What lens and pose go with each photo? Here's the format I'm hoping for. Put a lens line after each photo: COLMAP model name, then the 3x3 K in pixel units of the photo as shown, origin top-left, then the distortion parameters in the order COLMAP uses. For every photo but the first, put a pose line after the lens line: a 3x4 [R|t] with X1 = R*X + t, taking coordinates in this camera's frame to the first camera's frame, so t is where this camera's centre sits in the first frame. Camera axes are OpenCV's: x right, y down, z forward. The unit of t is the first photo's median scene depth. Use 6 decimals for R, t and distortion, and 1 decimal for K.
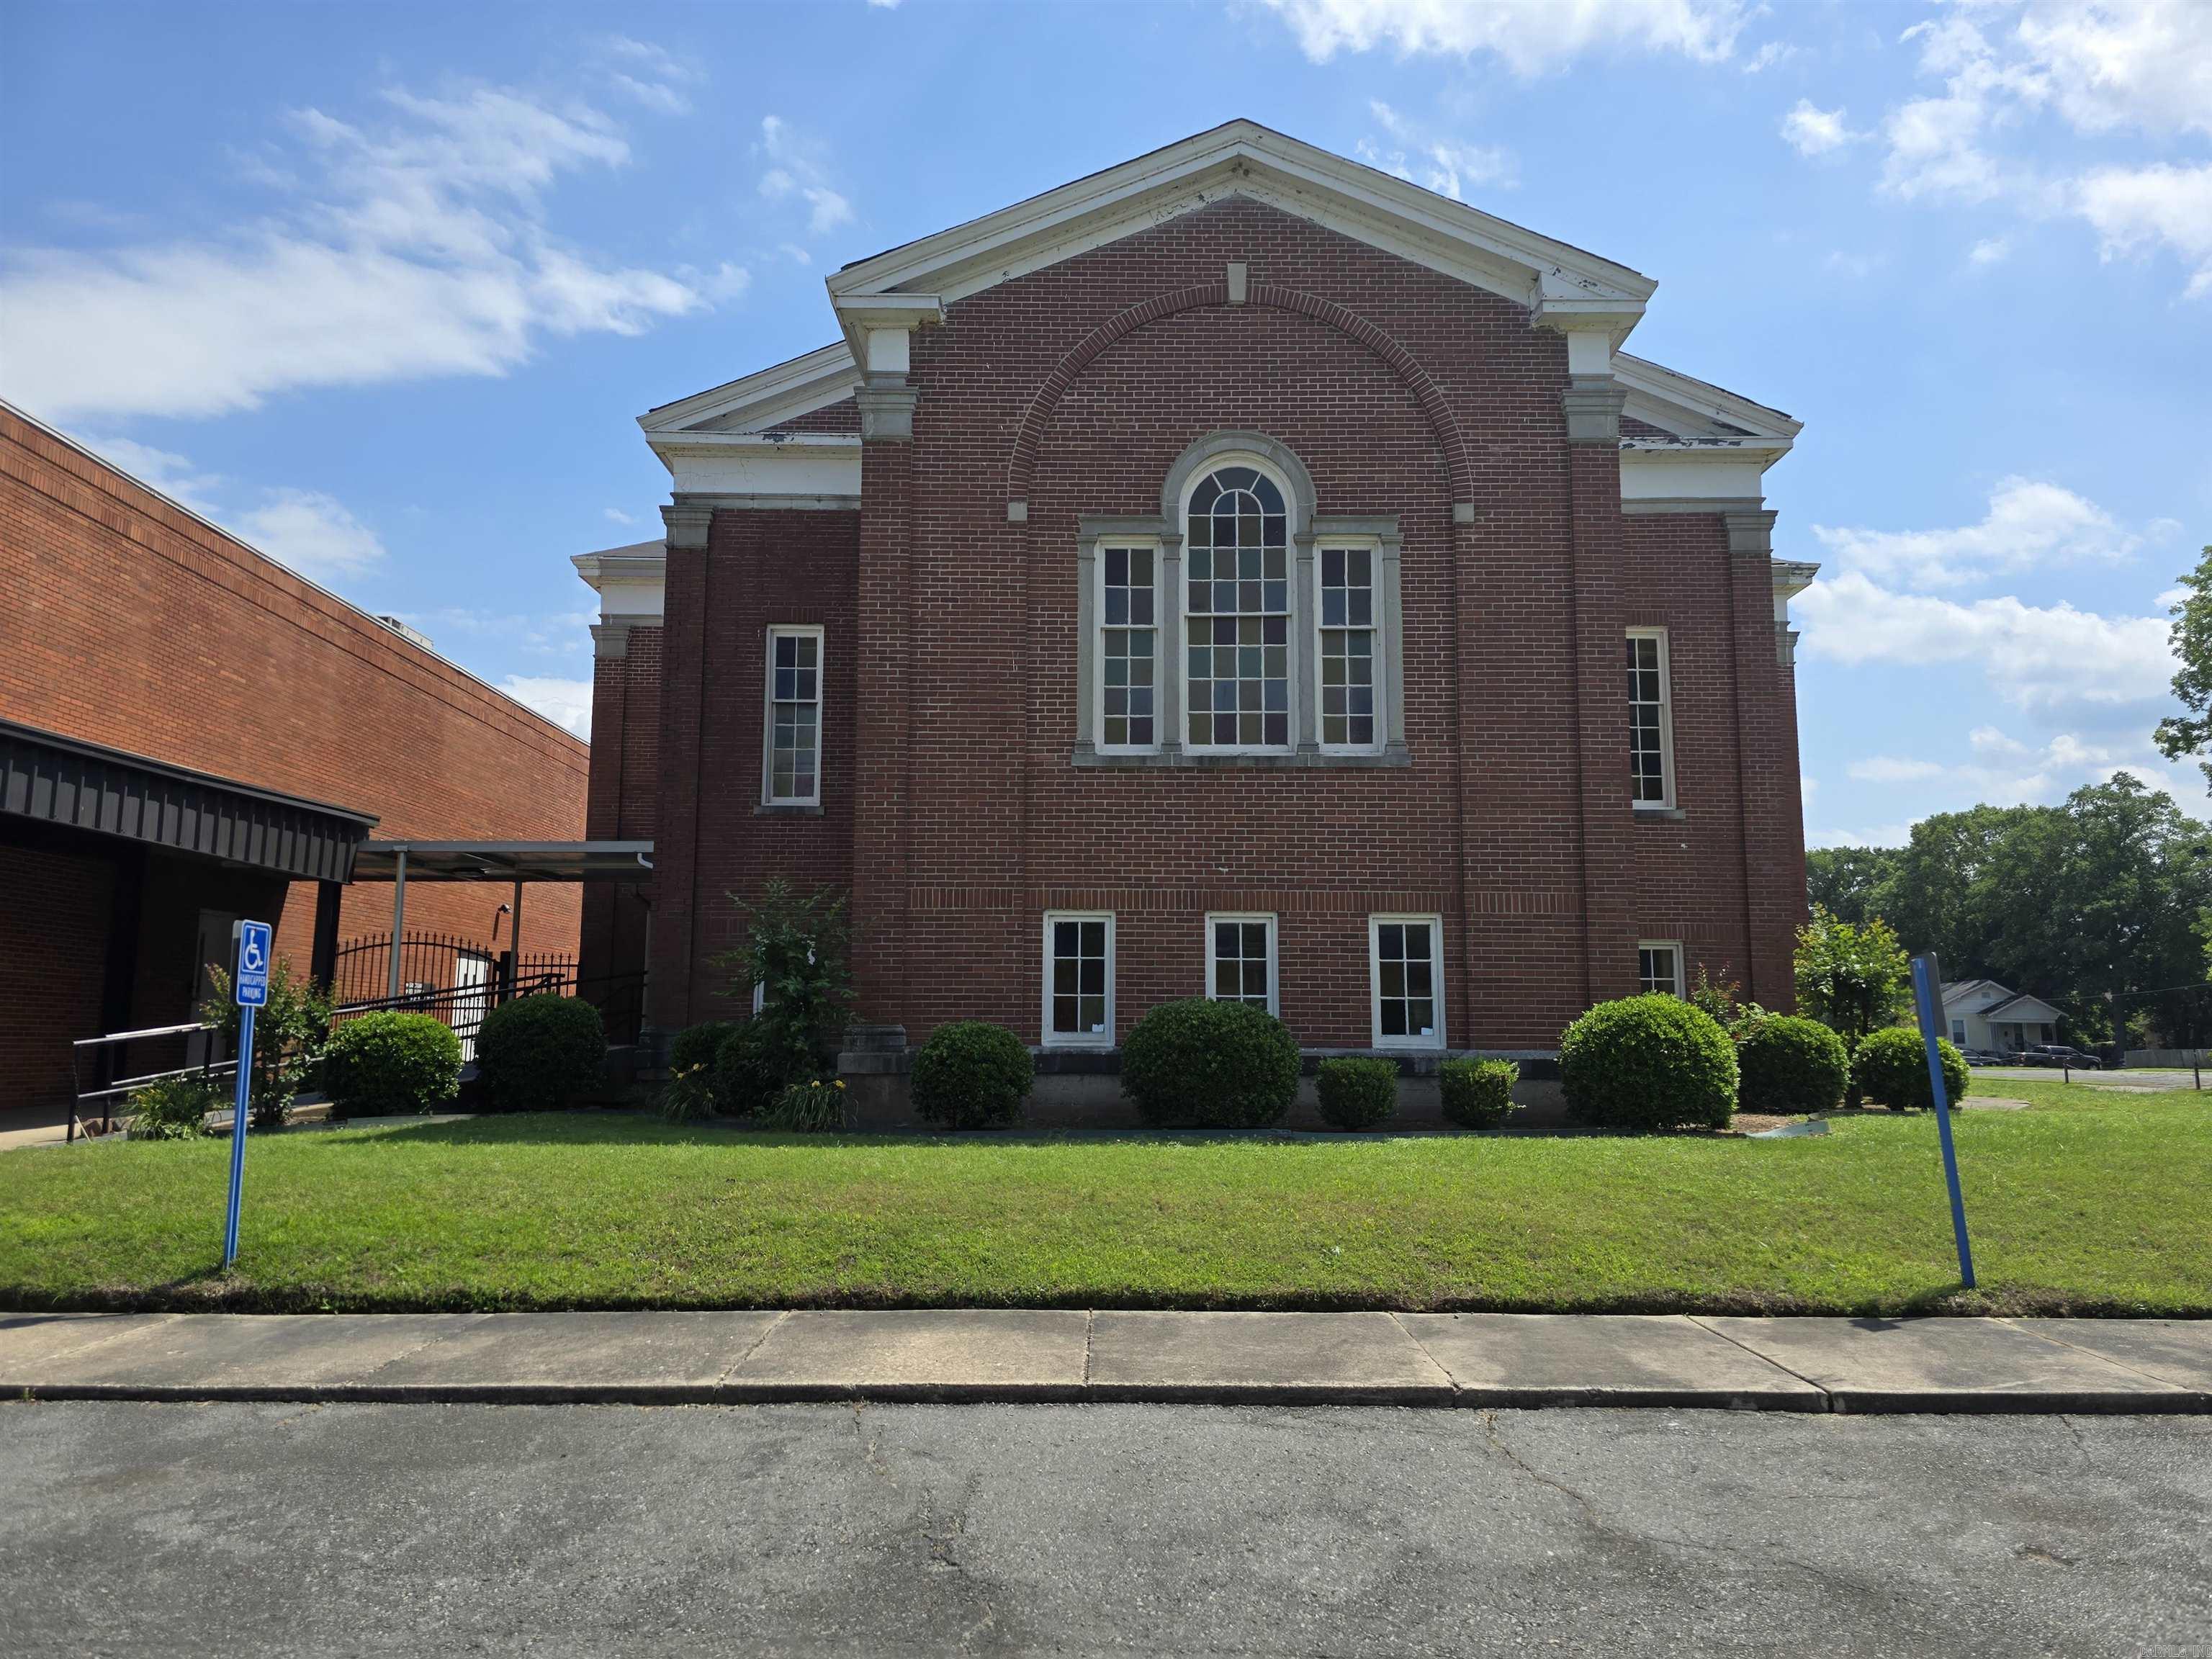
lens RADIAL K [[1466.1, 0, 1094.1], [0, 1466.1, 839.8], [0, 0, 1]] dist [0.058563, -0.057457]
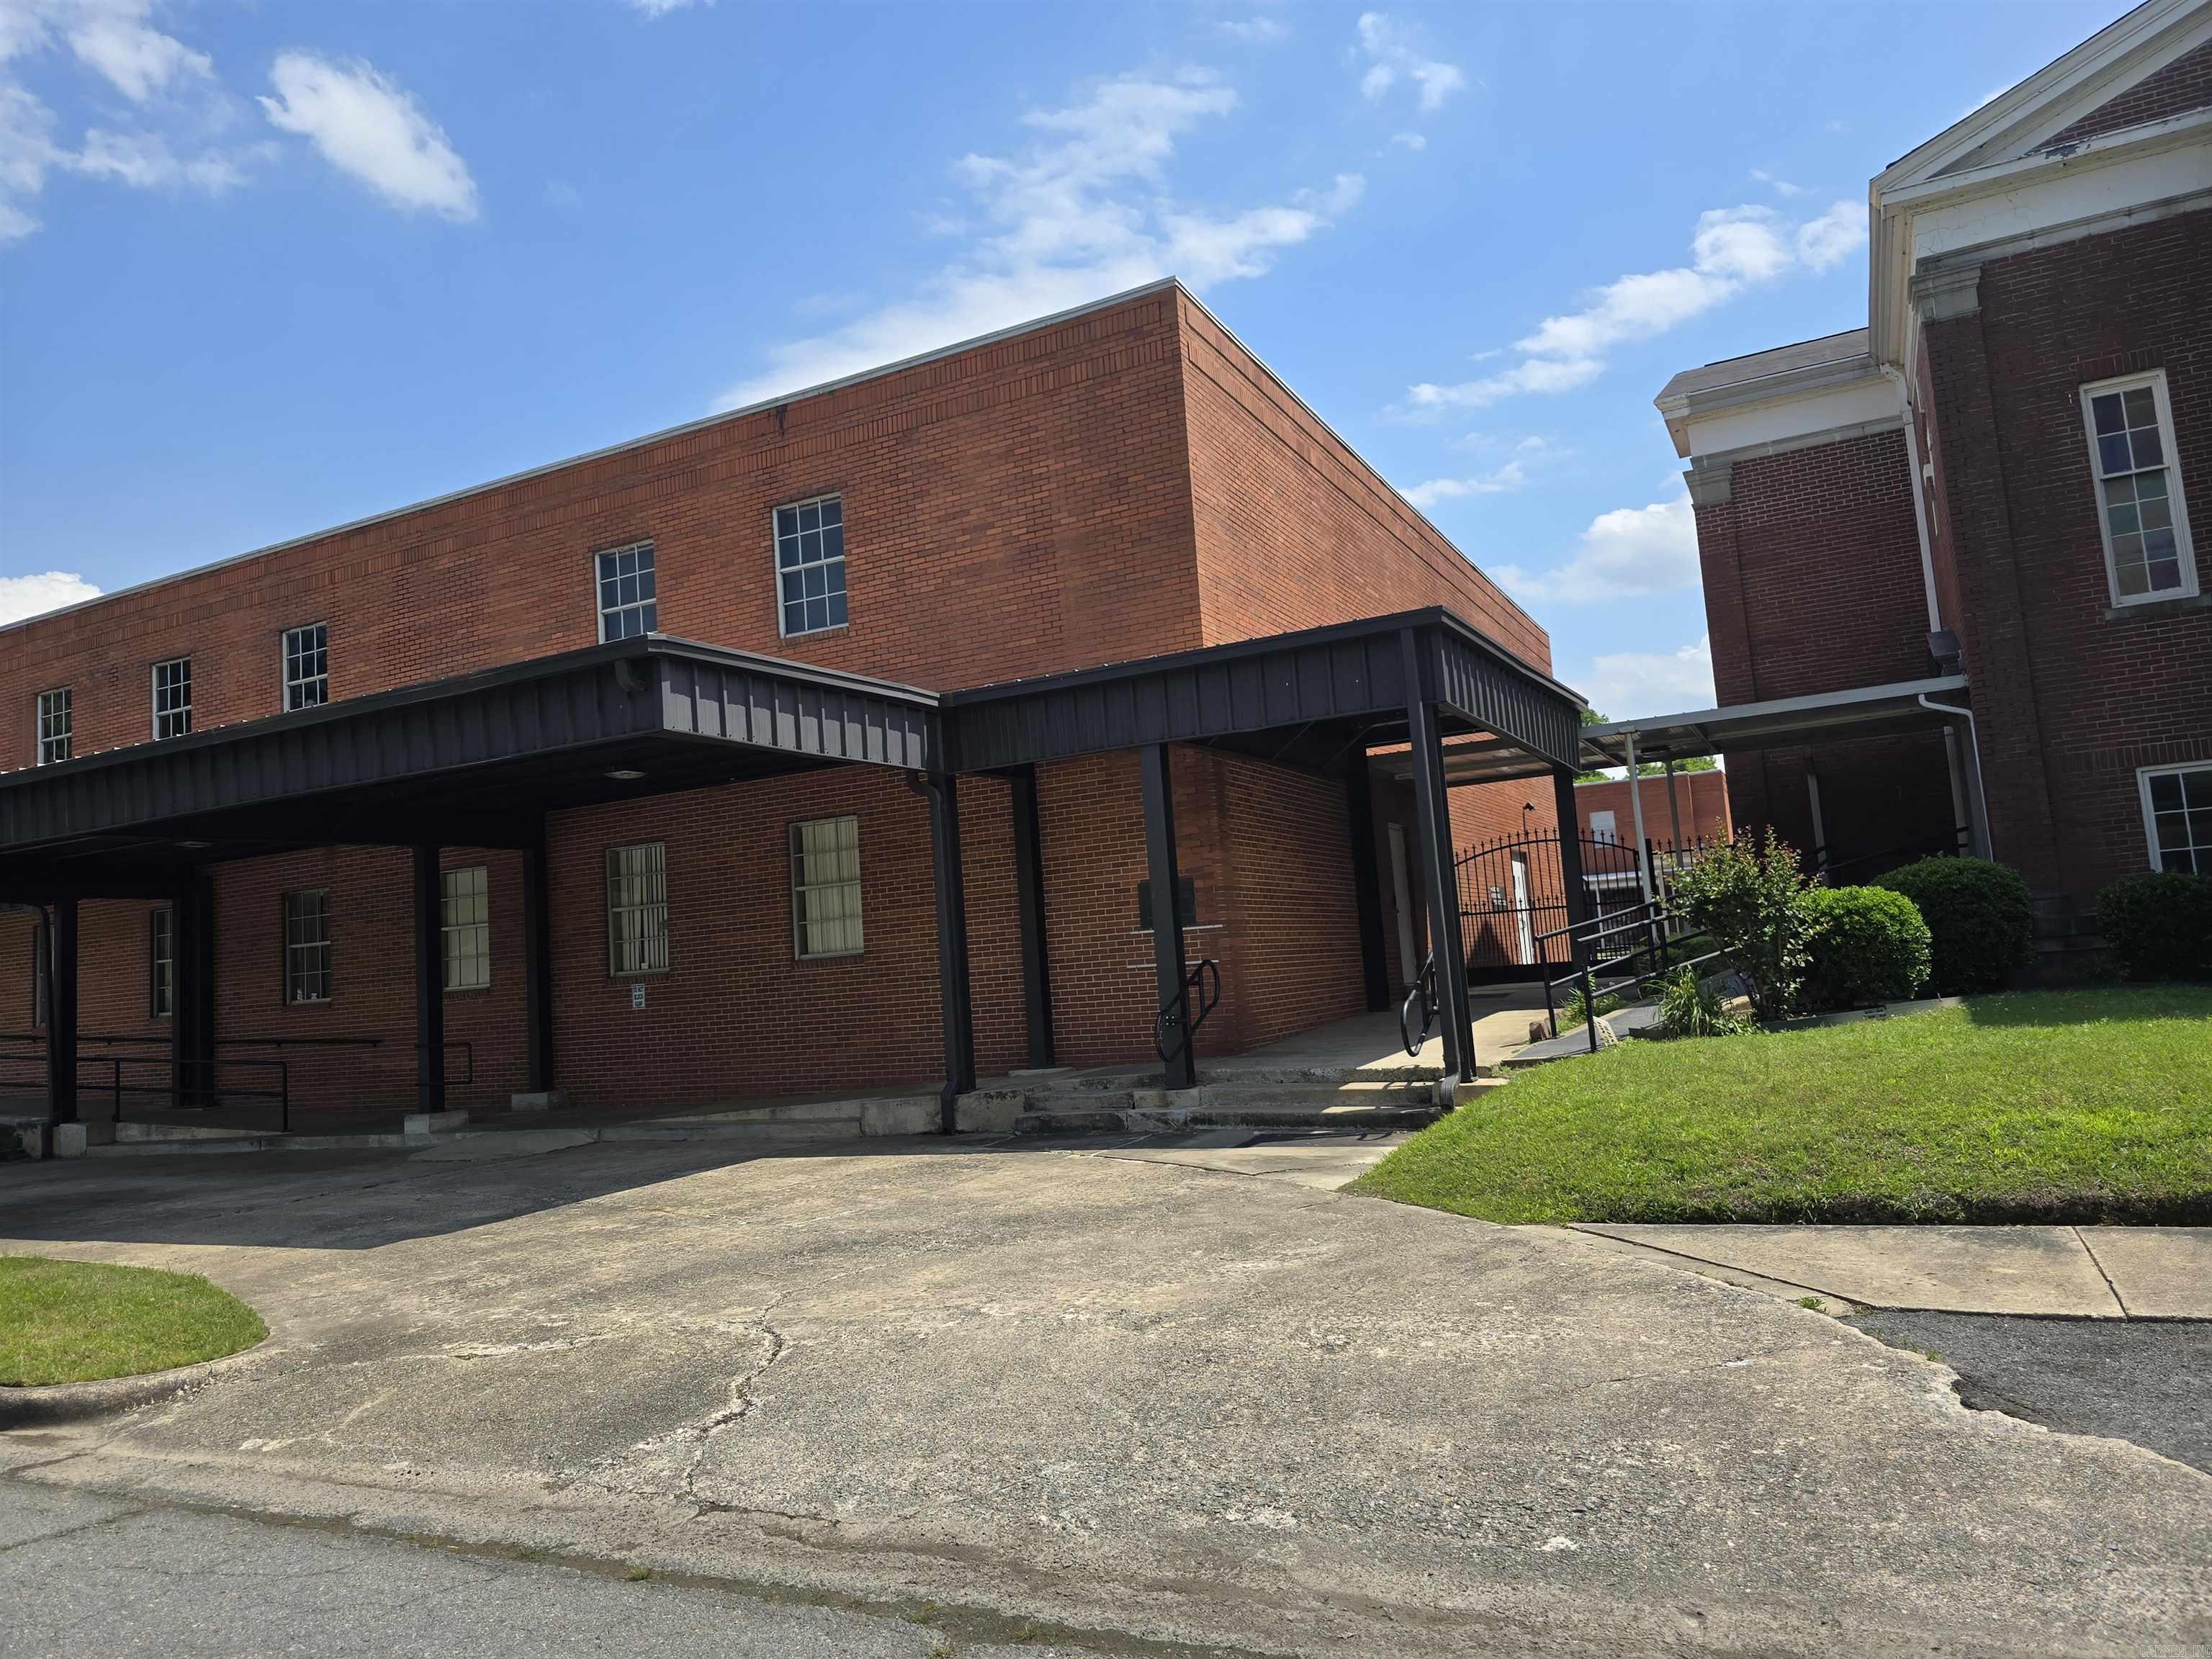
lens RADIAL K [[1466.1, 0, 1094.1], [0, 1466.1, 839.8], [0, 0, 1]] dist [0.058563, -0.057457]
pose [[0.884942, -0.112959, -0.451793, -0.356713], [0.141099, 0.989572, 0.028959, -0.000076], [0.443811, -0.089375, 0.891653, 0.012948]]
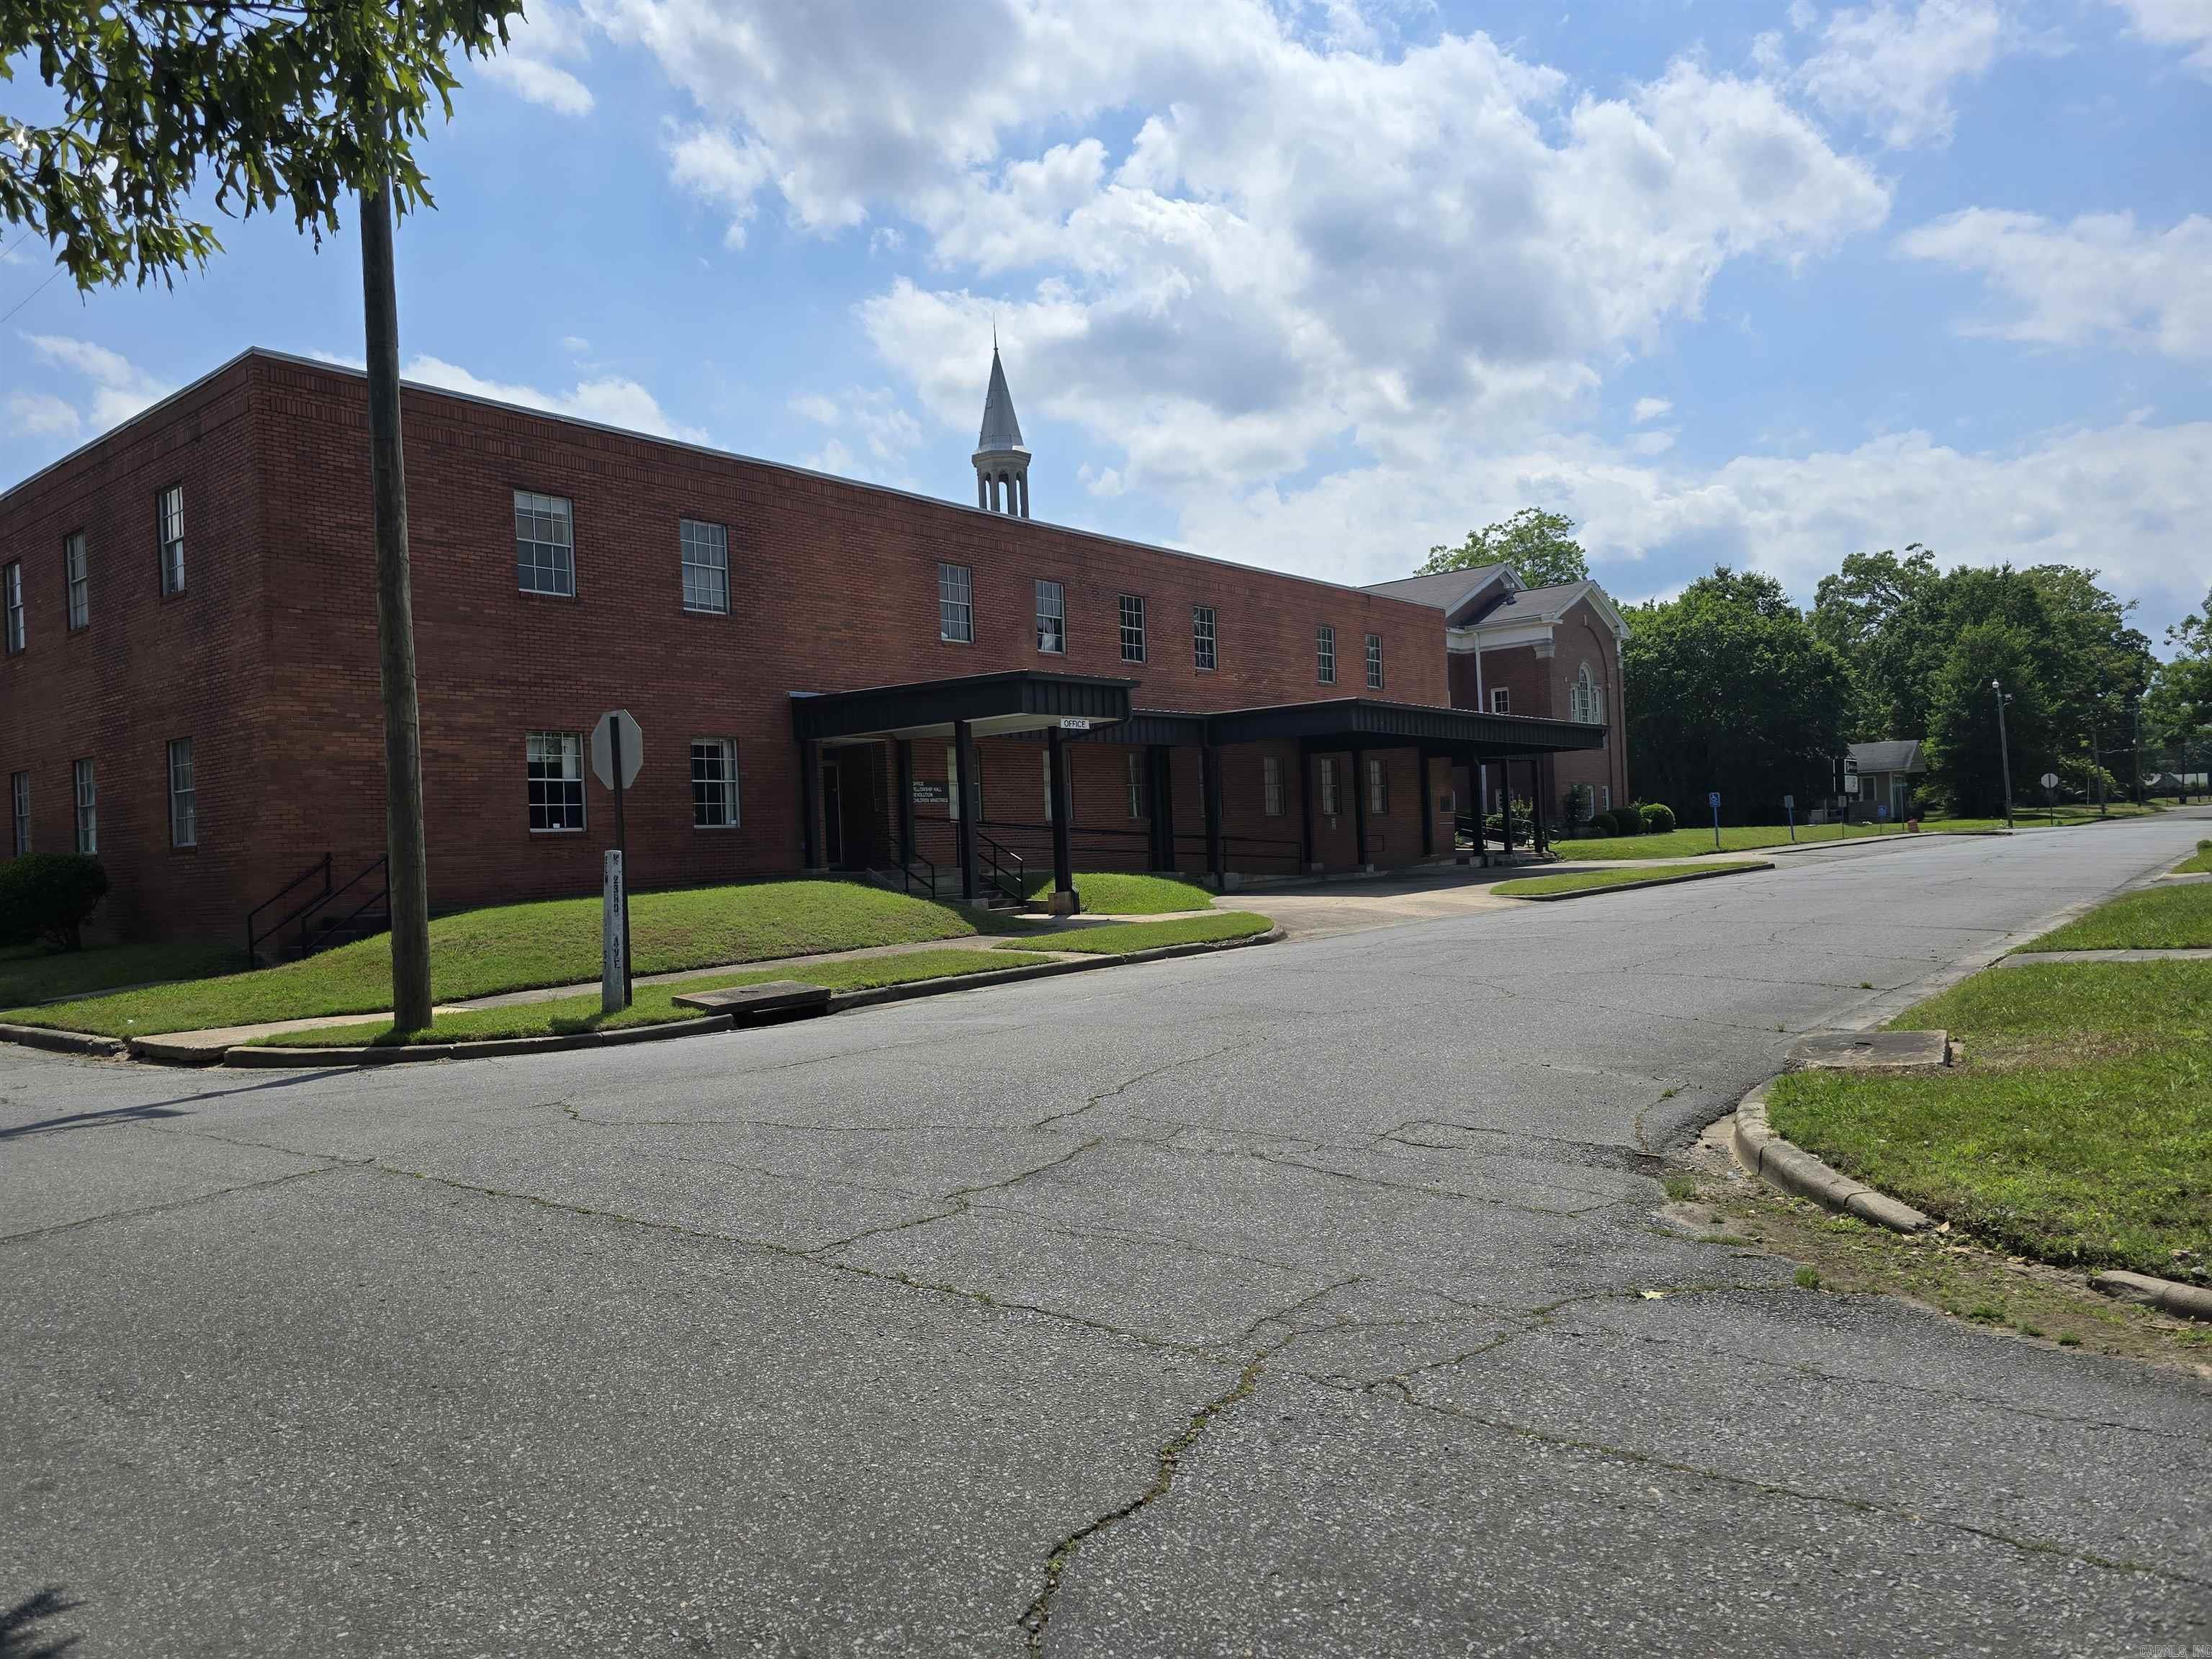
lens RADIAL K [[1466.1, 0, 1094.1], [0, 1466.1, 839.8], [0, 0, 1]] dist [0.058563, -0.057457]
pose [[0.640367, -0.033367, 0.767344, -2.013970], [-0.062771, 0.993440, 0.095582, -0.049747], [-0.765500, -0.109375, 0.634072, -0.256507]]
